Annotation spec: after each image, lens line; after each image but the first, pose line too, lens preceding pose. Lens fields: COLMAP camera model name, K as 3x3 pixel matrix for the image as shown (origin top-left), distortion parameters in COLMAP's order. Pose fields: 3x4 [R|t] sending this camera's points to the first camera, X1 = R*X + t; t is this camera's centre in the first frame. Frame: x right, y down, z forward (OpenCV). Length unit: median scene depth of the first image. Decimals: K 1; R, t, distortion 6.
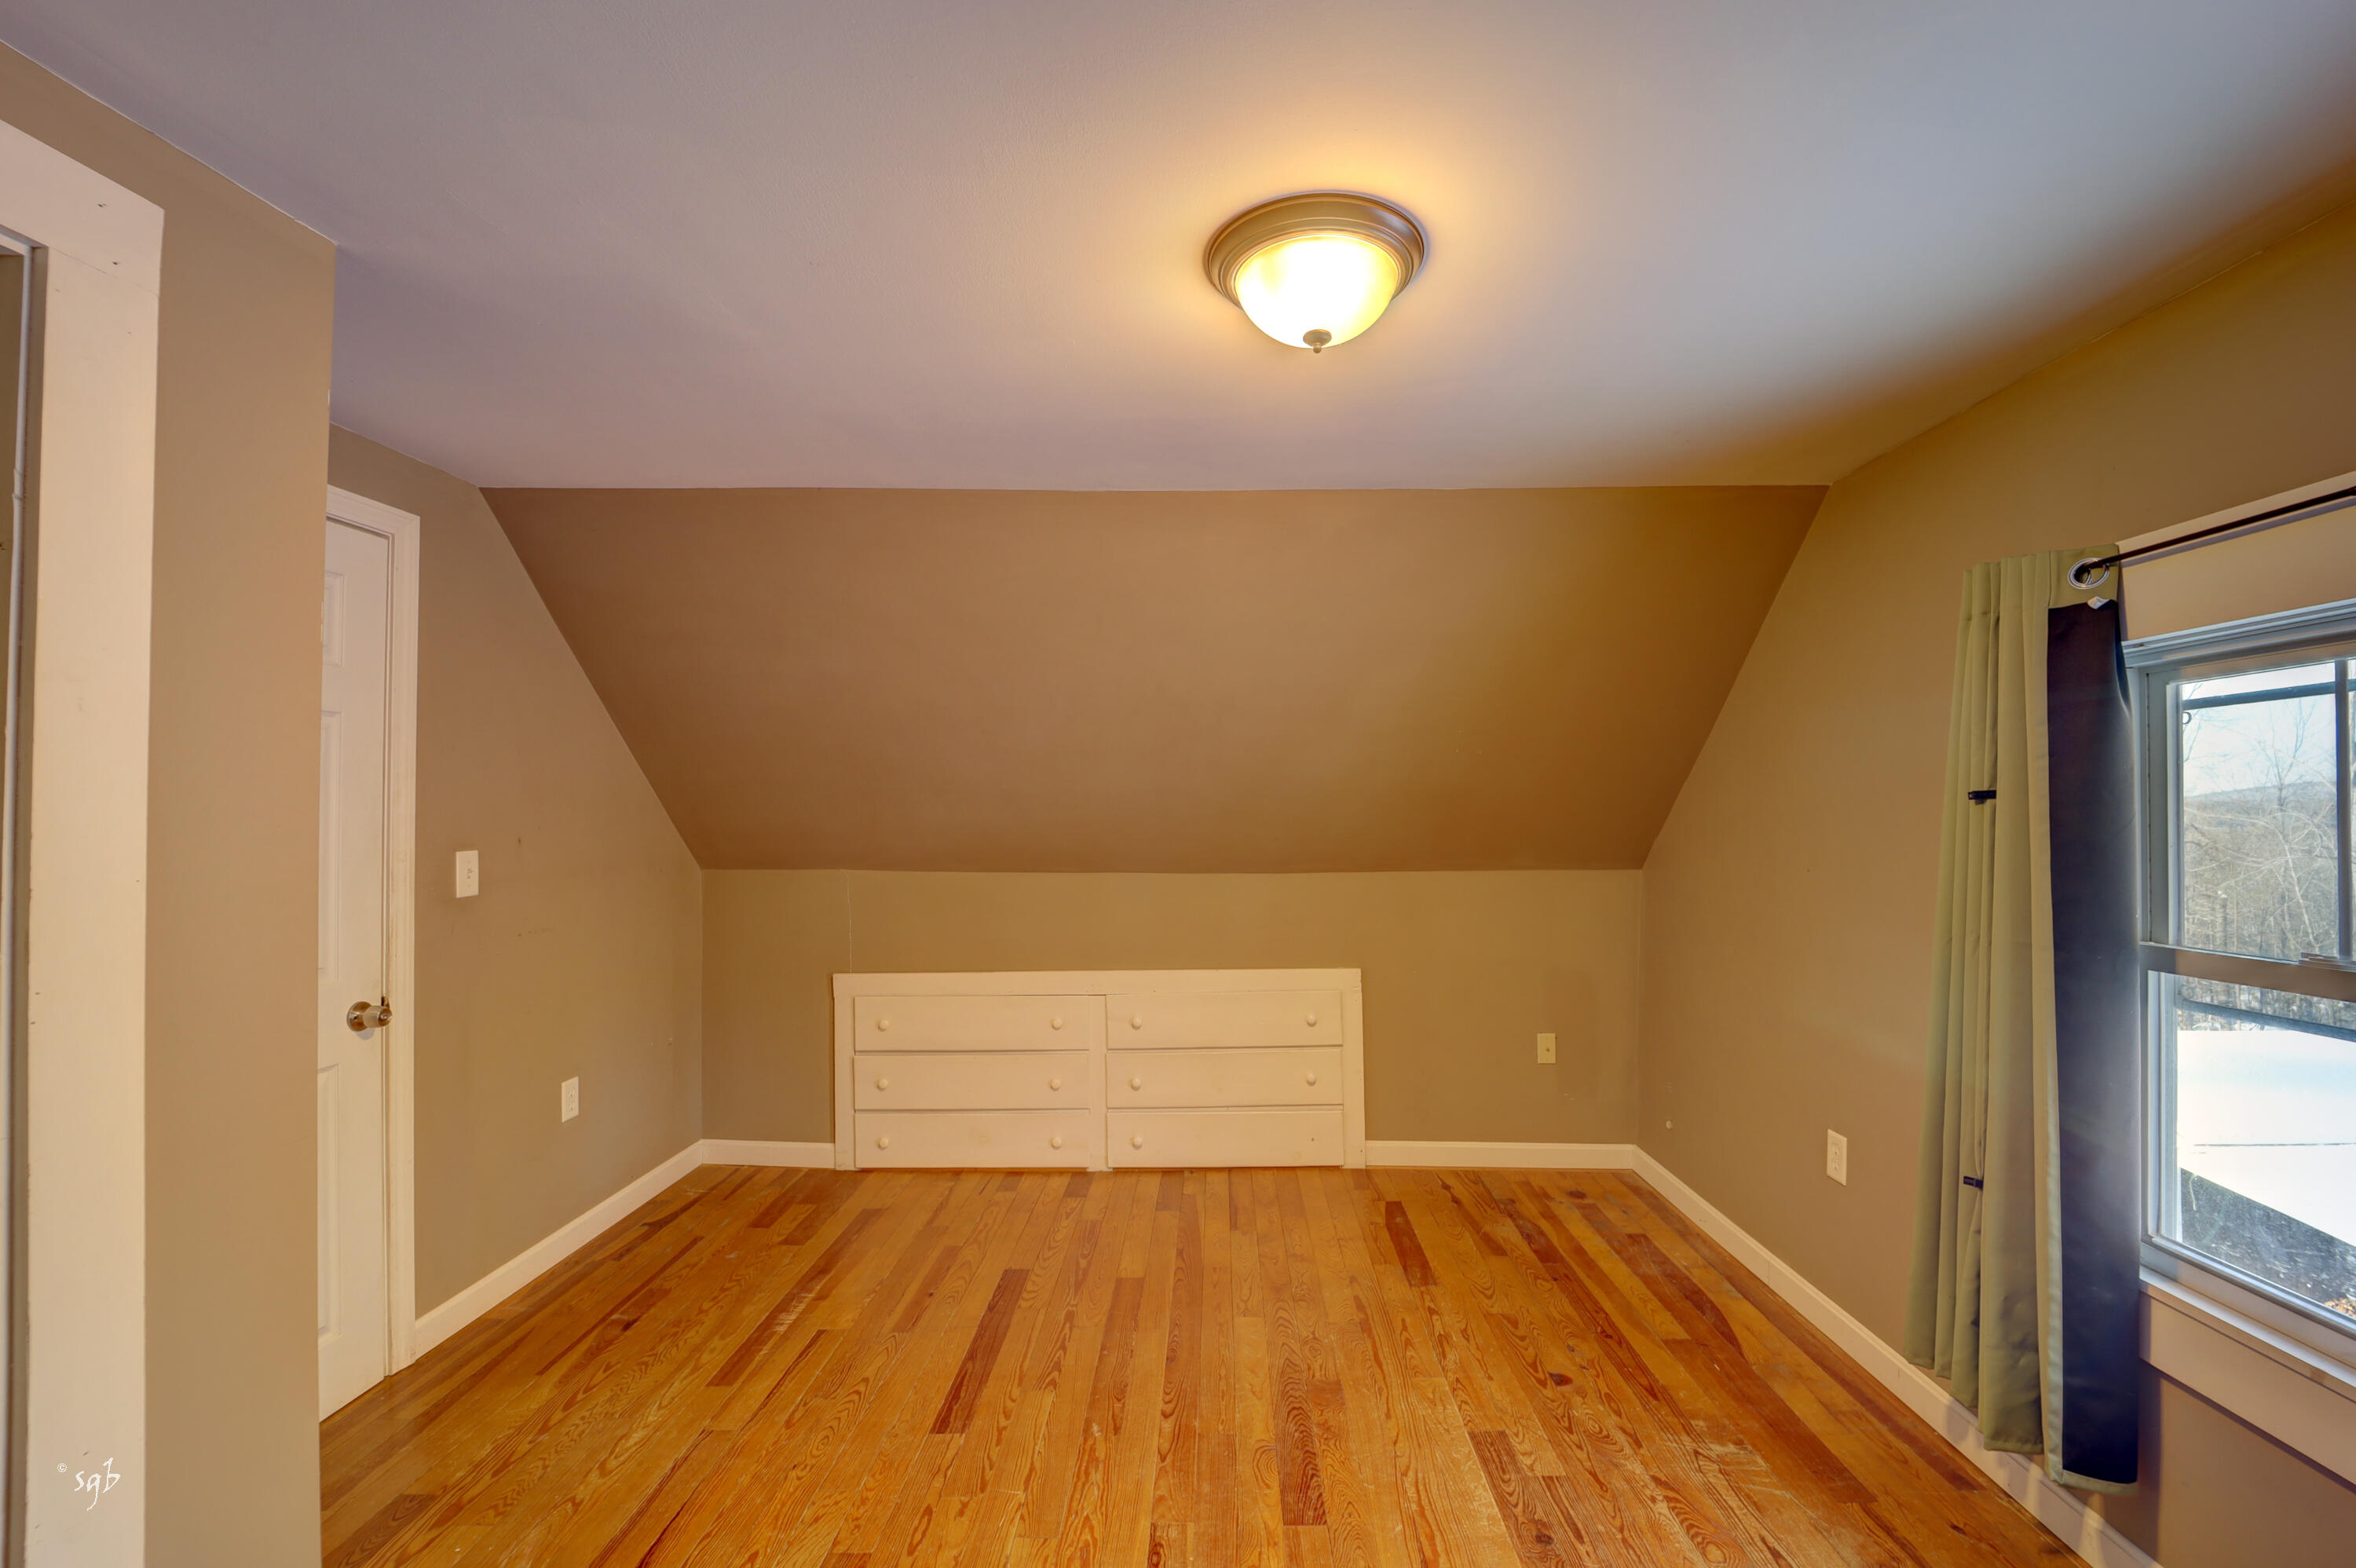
lens RADIAL K [[961.2, 0, 1174.3], [0, 961.2, 784.9], [0, 0, 1]] dist [-0.011269, -0.004006]
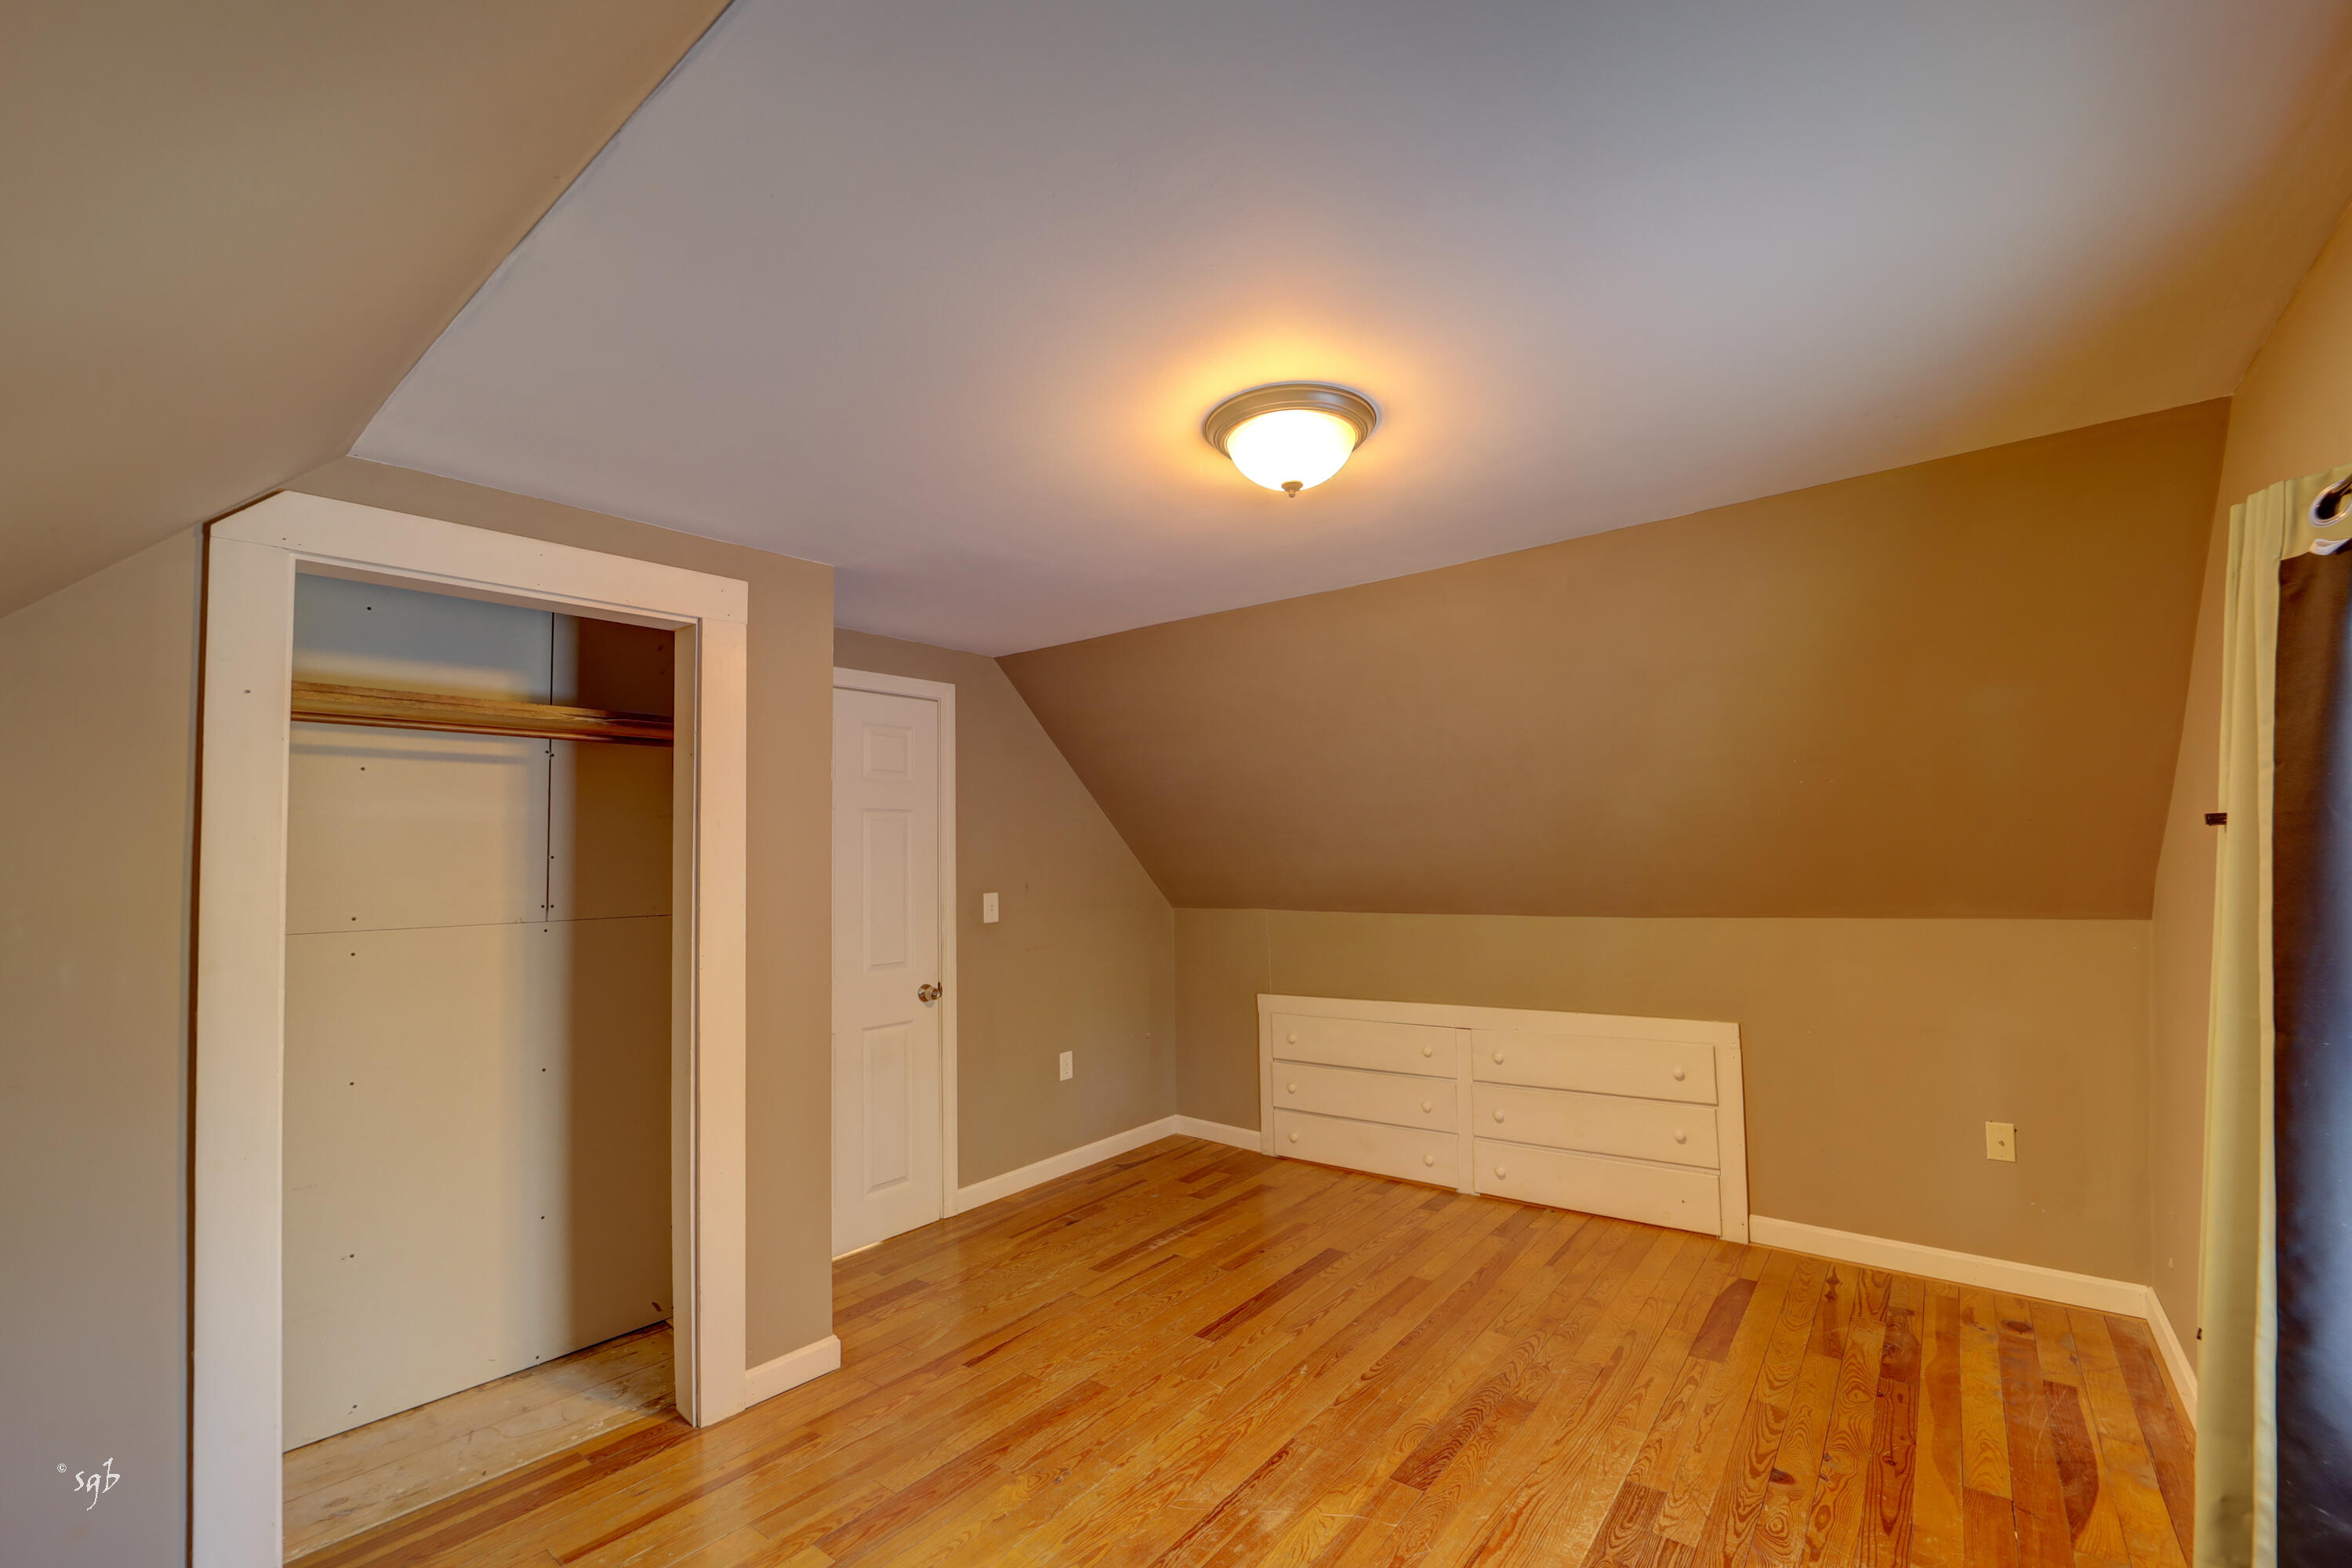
lens RADIAL K [[943.0, 0, 1187.2], [0, 943.0, 808.2], [0, 0, 1]] dist [-0.015276, -0.000507]
pose [[0.803935, -0.051296, -0.592500, 0.416305], [0.037490, 0.998663, -0.035591, -0.001934], [0.593534, 0.006400, 0.804784, -0.041593]]
